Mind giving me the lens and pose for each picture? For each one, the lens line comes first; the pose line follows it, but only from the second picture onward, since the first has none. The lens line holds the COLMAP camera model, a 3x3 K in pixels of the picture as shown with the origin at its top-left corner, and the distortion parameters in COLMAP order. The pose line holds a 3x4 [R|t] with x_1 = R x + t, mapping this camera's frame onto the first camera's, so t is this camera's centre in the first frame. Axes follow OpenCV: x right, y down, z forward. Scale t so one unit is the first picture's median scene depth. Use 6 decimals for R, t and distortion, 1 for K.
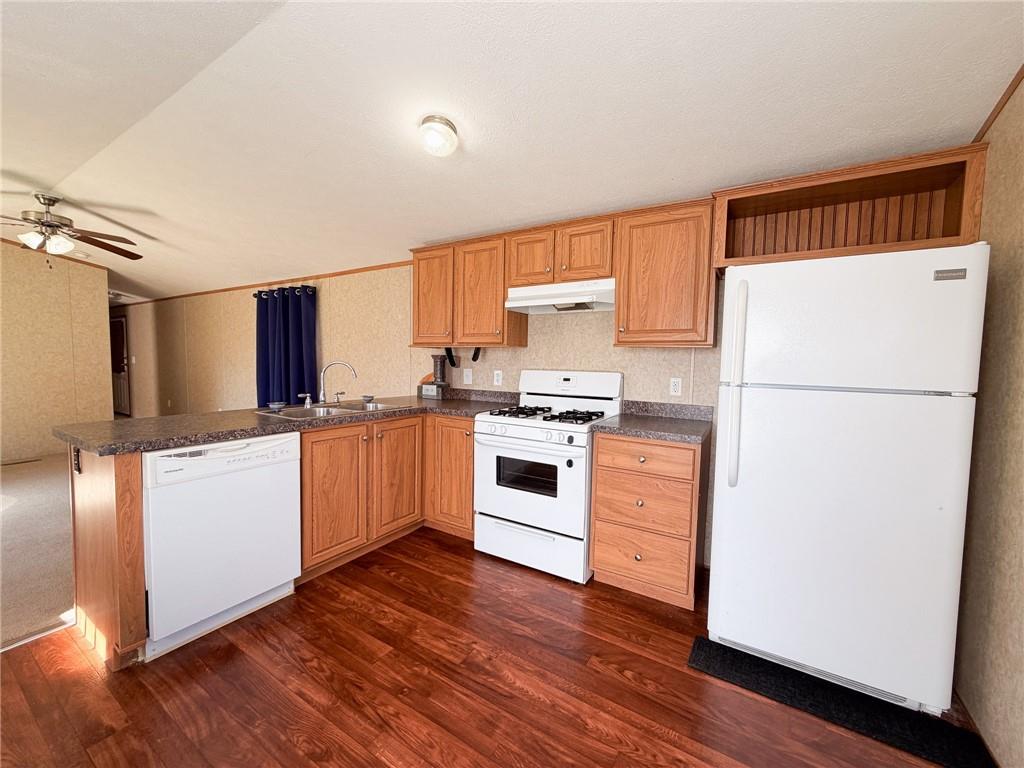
lens RADIAL K [[406.1, 0, 509.2], [0, 406.1, 383.0], [0, 0, 1]] dist [-0.000433, -0.000404]
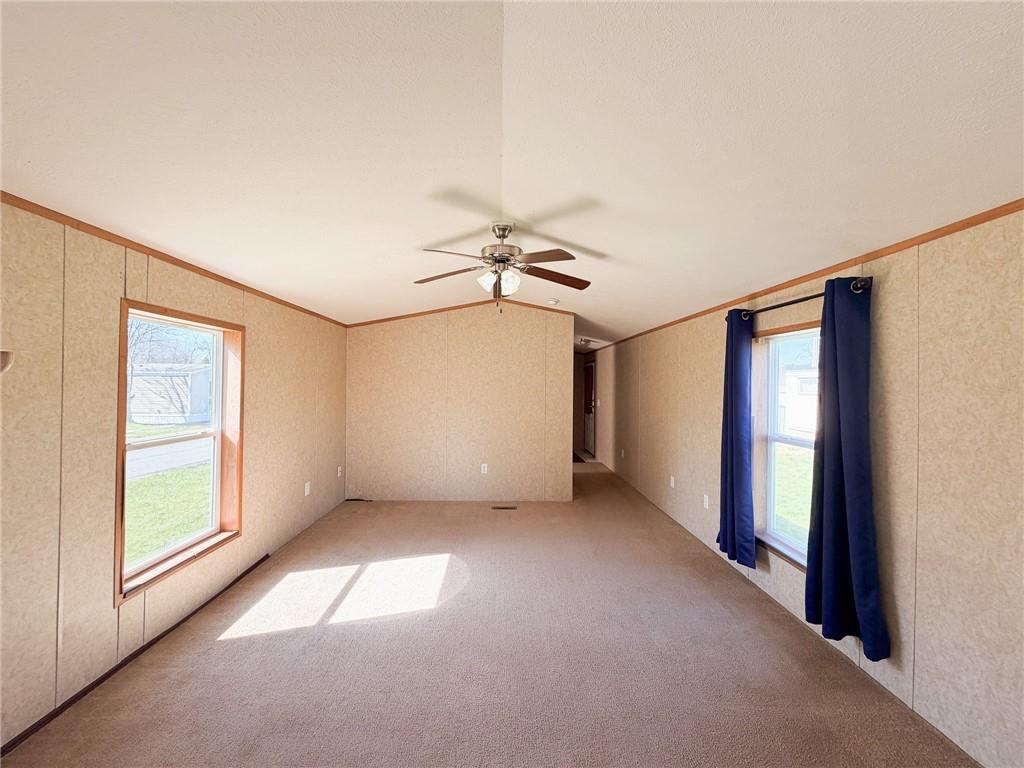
lens RADIAL K [[406.1, 0, 509.2], [0, 406.1, 383.0], [0, 0, 1]] dist [-0.000433, -0.000404]
pose [[0.545252, -0.011669, -0.838191, -0.565938], [-0.054633, 0.997283, -0.049424, -0.130664], [0.836490, 0.072742, 0.543132, 0.751440]]
